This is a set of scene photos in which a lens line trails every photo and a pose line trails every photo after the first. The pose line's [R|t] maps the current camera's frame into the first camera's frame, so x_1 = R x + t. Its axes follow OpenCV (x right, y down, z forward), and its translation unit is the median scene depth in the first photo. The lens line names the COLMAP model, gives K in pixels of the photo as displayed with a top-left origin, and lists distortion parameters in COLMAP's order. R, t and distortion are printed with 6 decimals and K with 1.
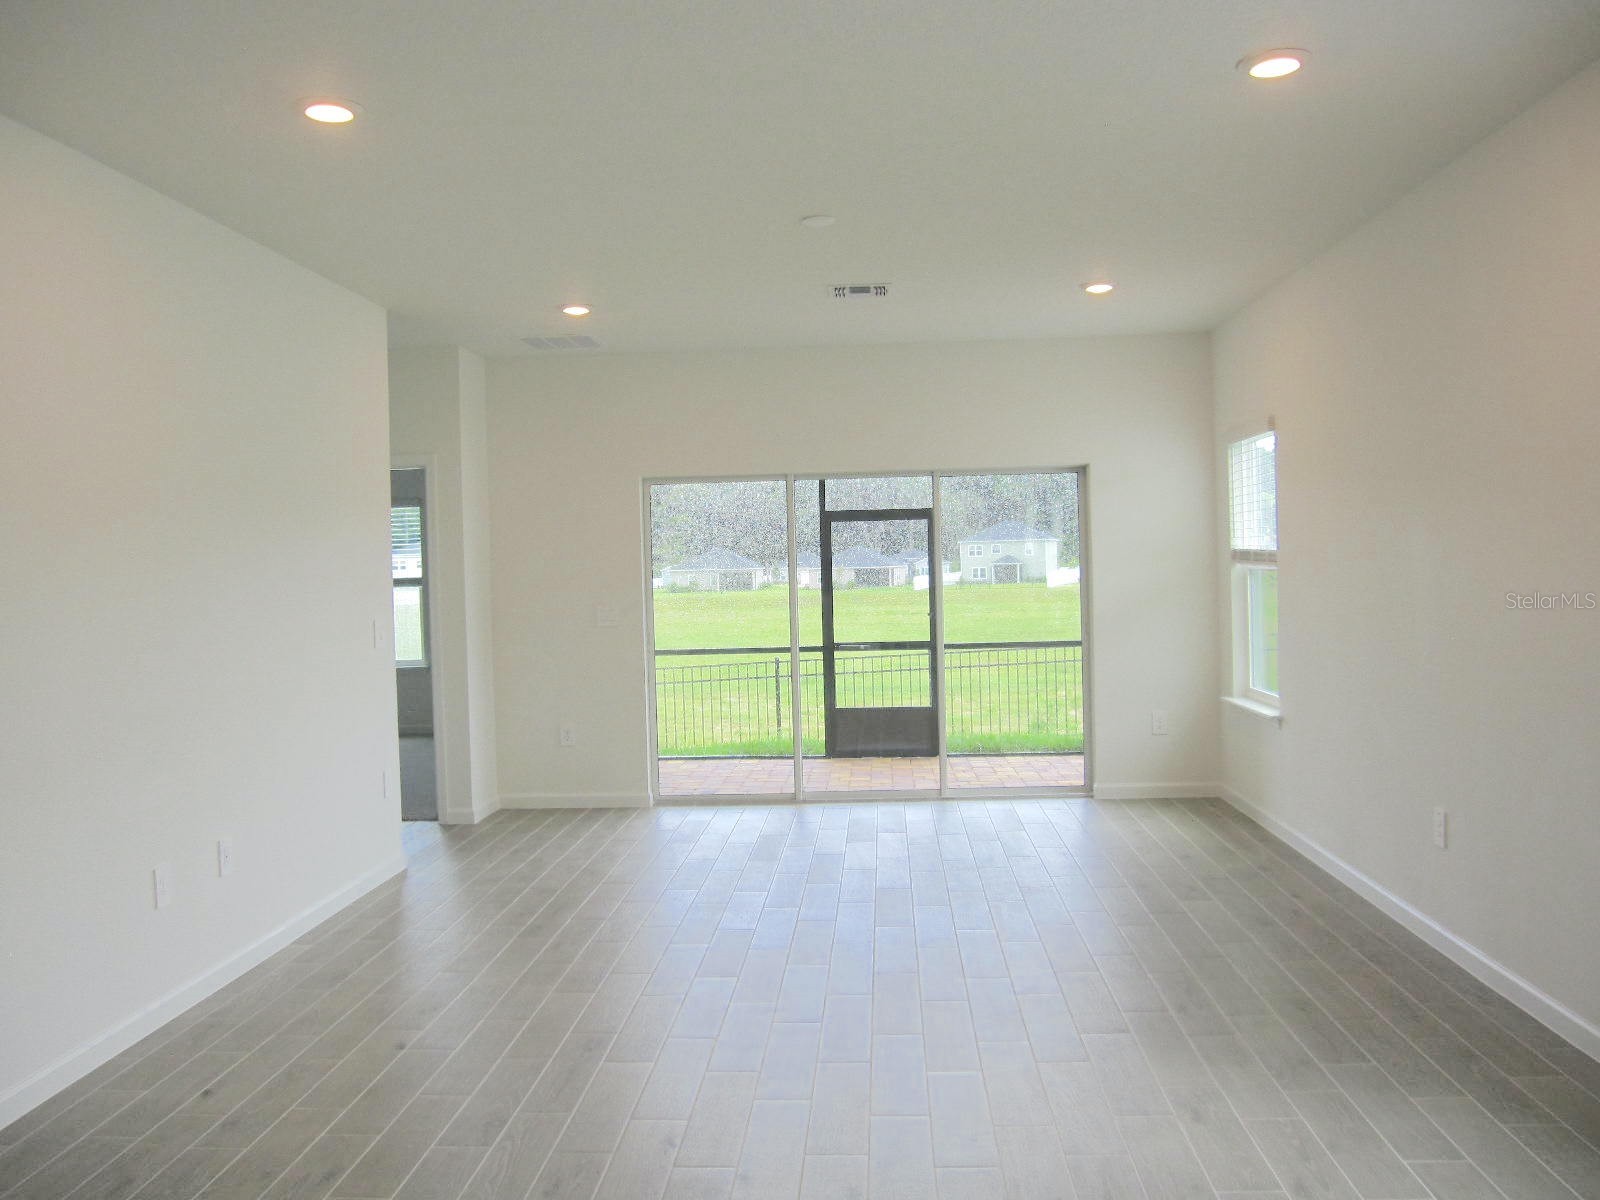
lens RADIAL K [[1329.9, 0, 805.4], [0, 1329.9, 594.6], [0, 0, 1]] dist [-0.070659, 0.048706]
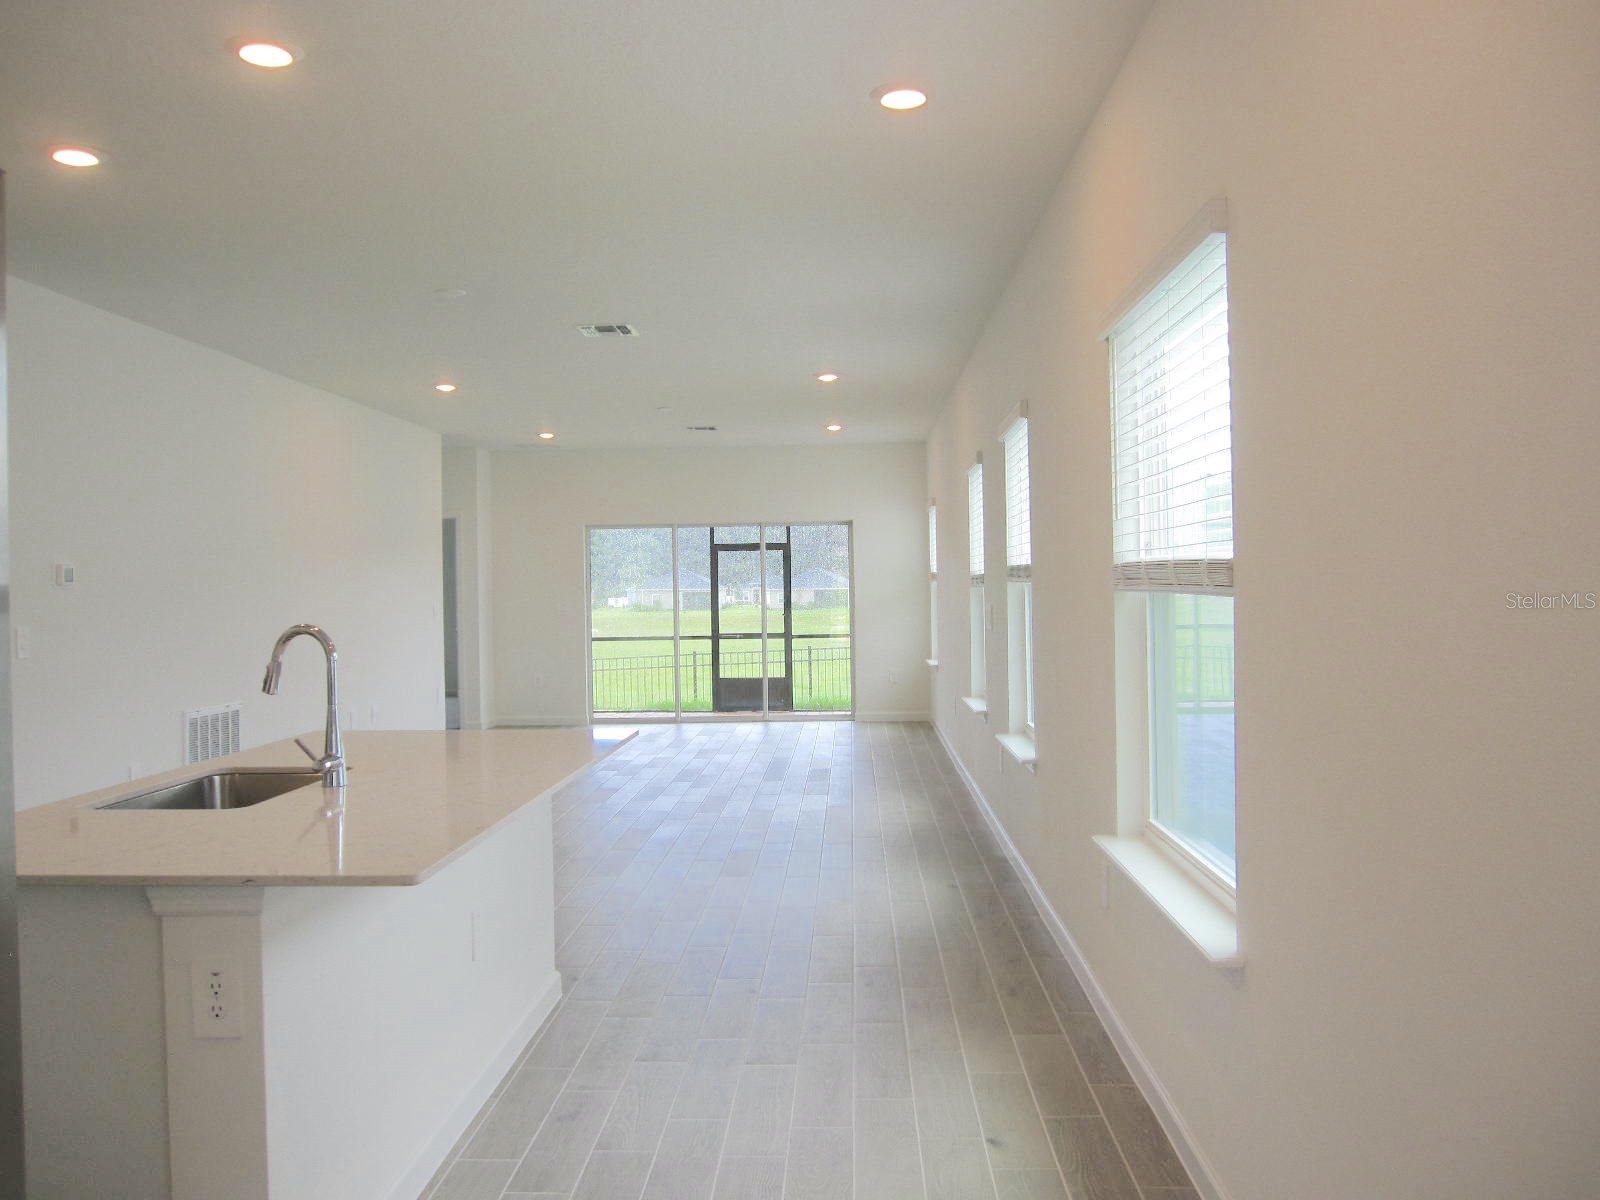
lens RADIAL K [[1329.9, 0, 804.0], [0, 1329.9, 596.7], [0, 0, 1]] dist [-0.070659, 0.048706]
pose [[0.999676, 0.010971, 0.022966, 0.086881], [-0.010629, 0.999831, -0.014982, 0.017858], [-0.023126, 0.014733, 0.999624, -0.508710]]
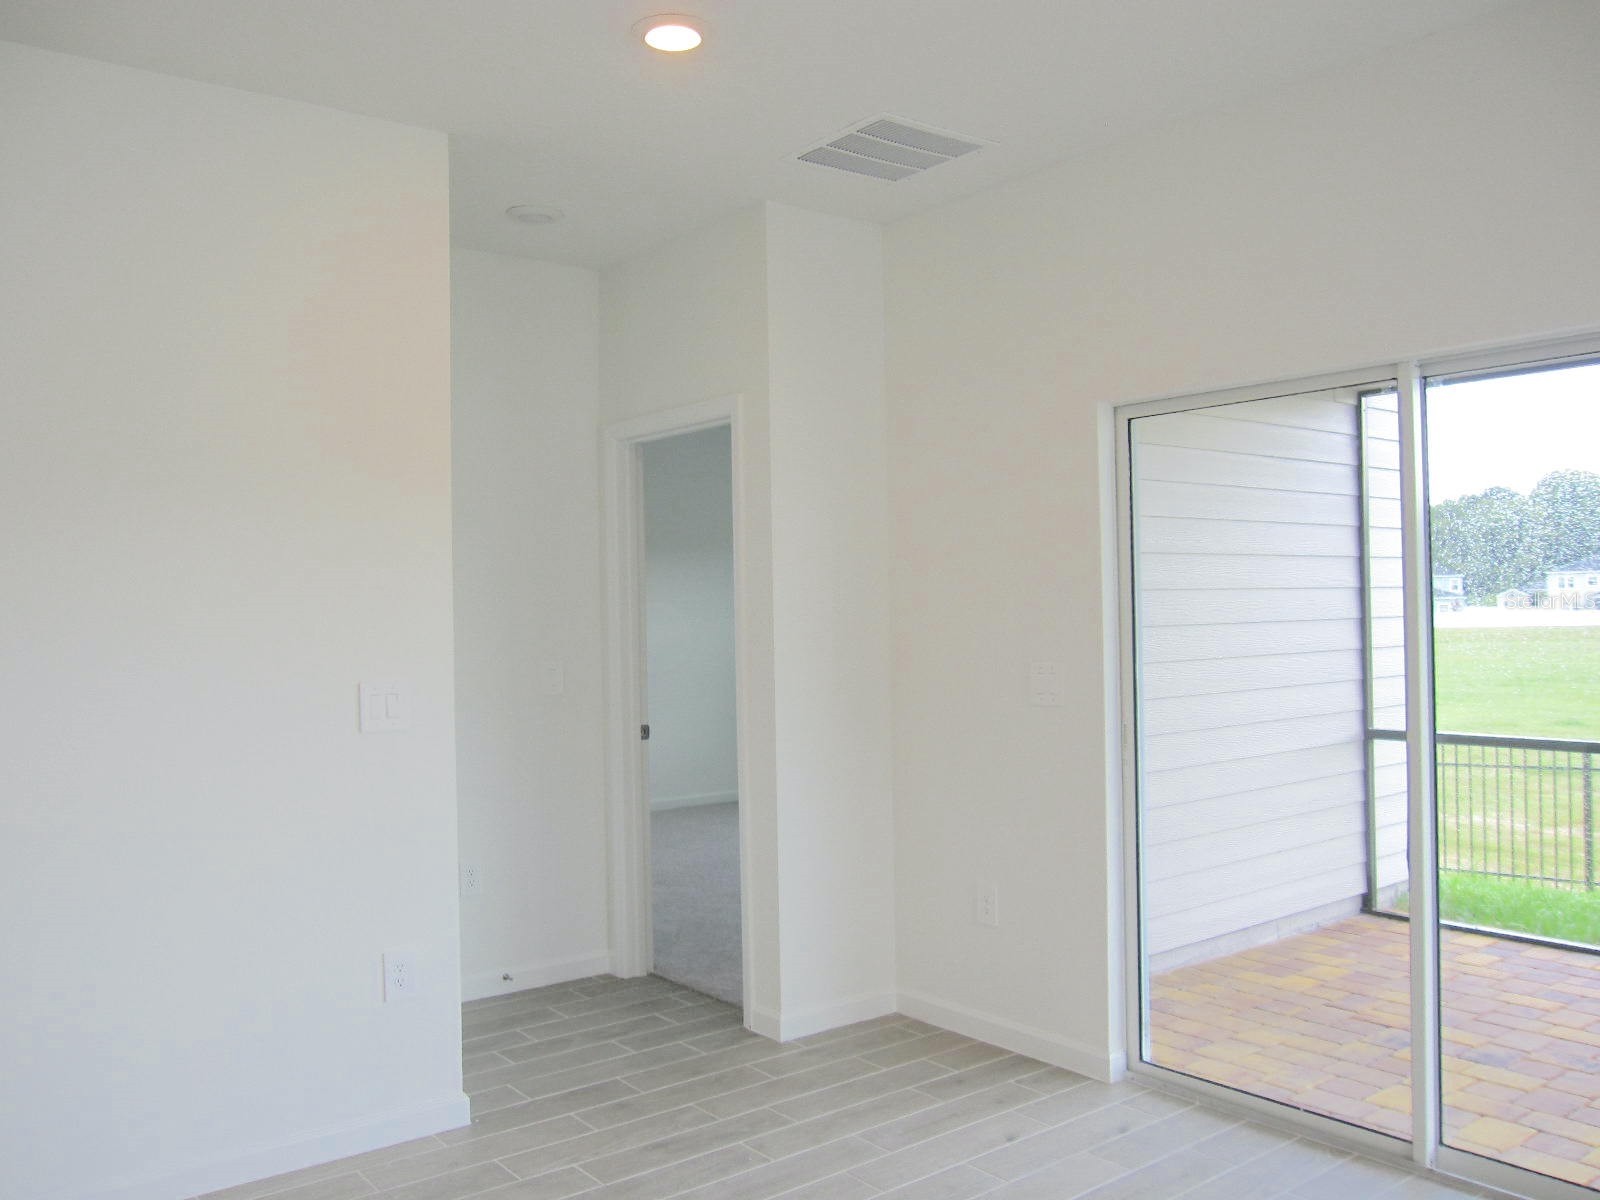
lens RADIAL K [[1329.9, 0, 789.0], [0, 1329.9, 593.4], [0, 0, 1]] dist [-0.070659, 0.048706]
pose [[0.656550, 0.005169, -0.754265, 0.129011], [-0.014926, 0.999870, -0.006139, -0.010727], [0.754135, 0.015289, 0.656541, 0.458481]]
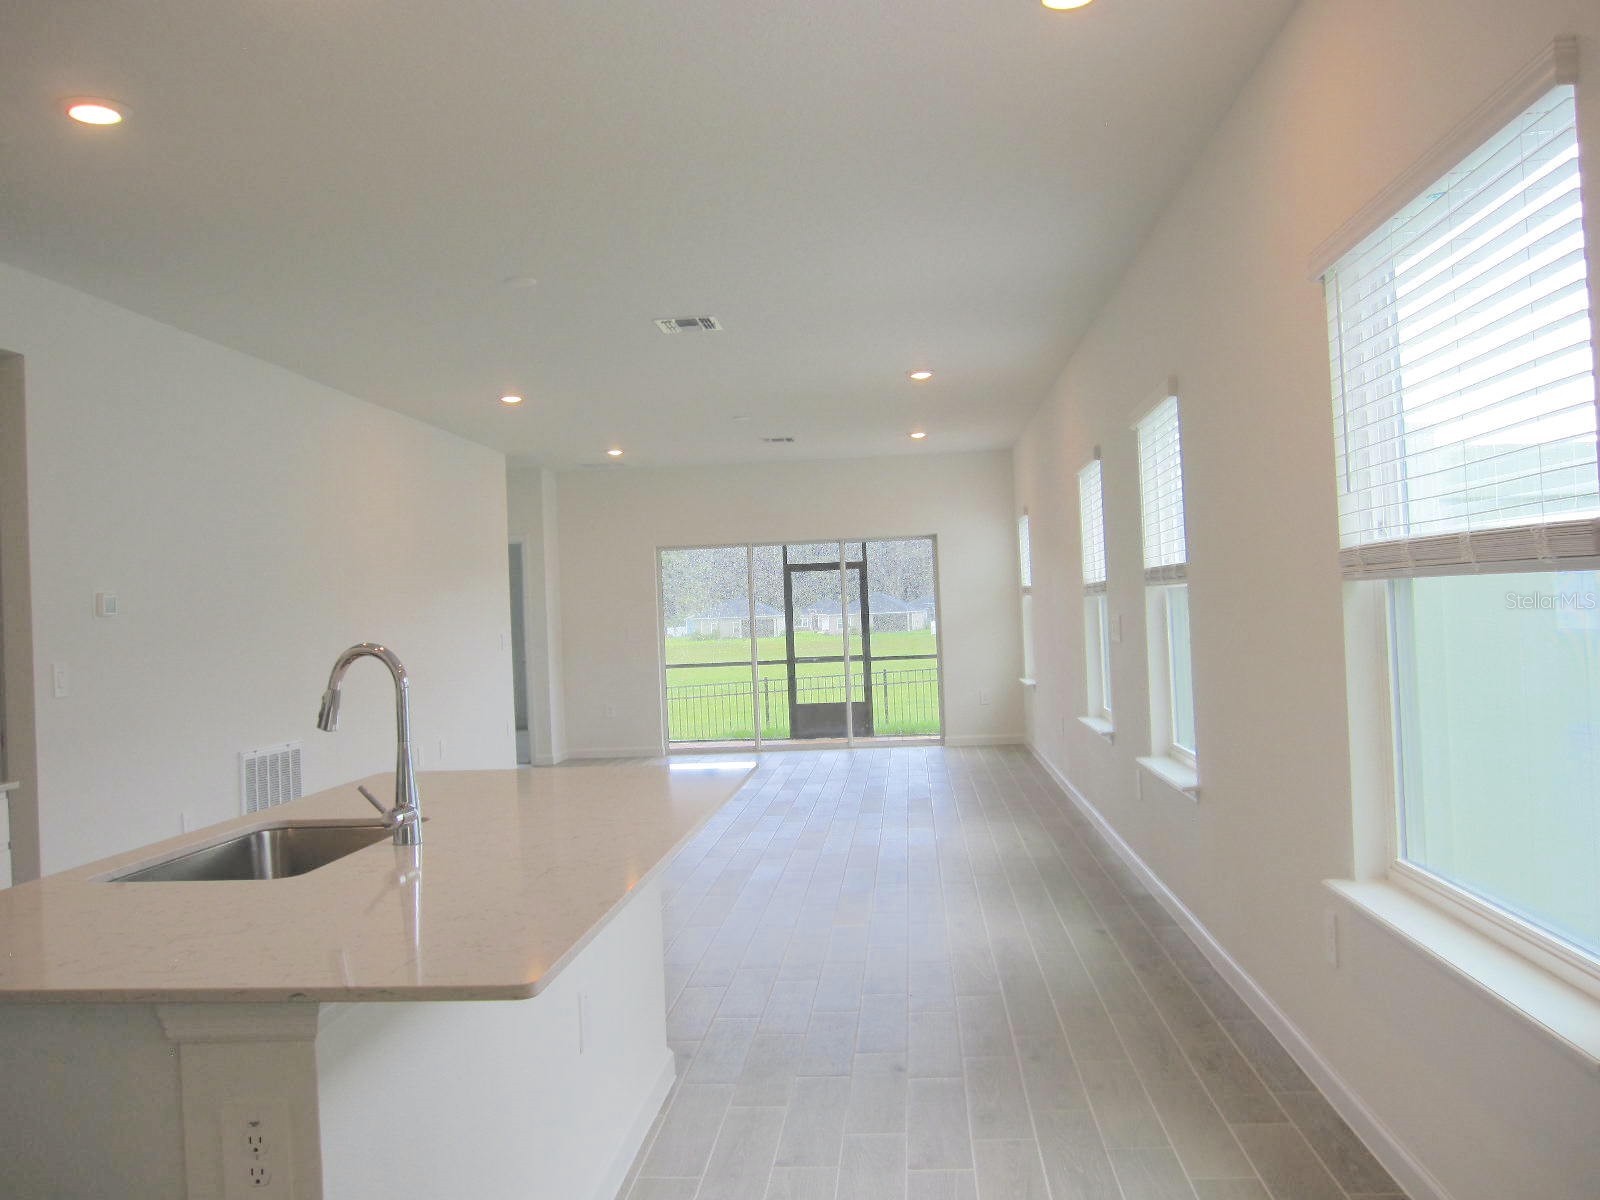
lens RADIAL K [[1329.9, 0, 804.9], [0, 1329.9, 599.3], [0, 0, 1]] dist [-0.070659, 0.048706]
pose [[0.999701, -0.015246, -0.019105, 0.064323], [0.014620, 0.999364, -0.032515, 0.022018], [0.019588, 0.032226, 0.999289, -0.444506]]
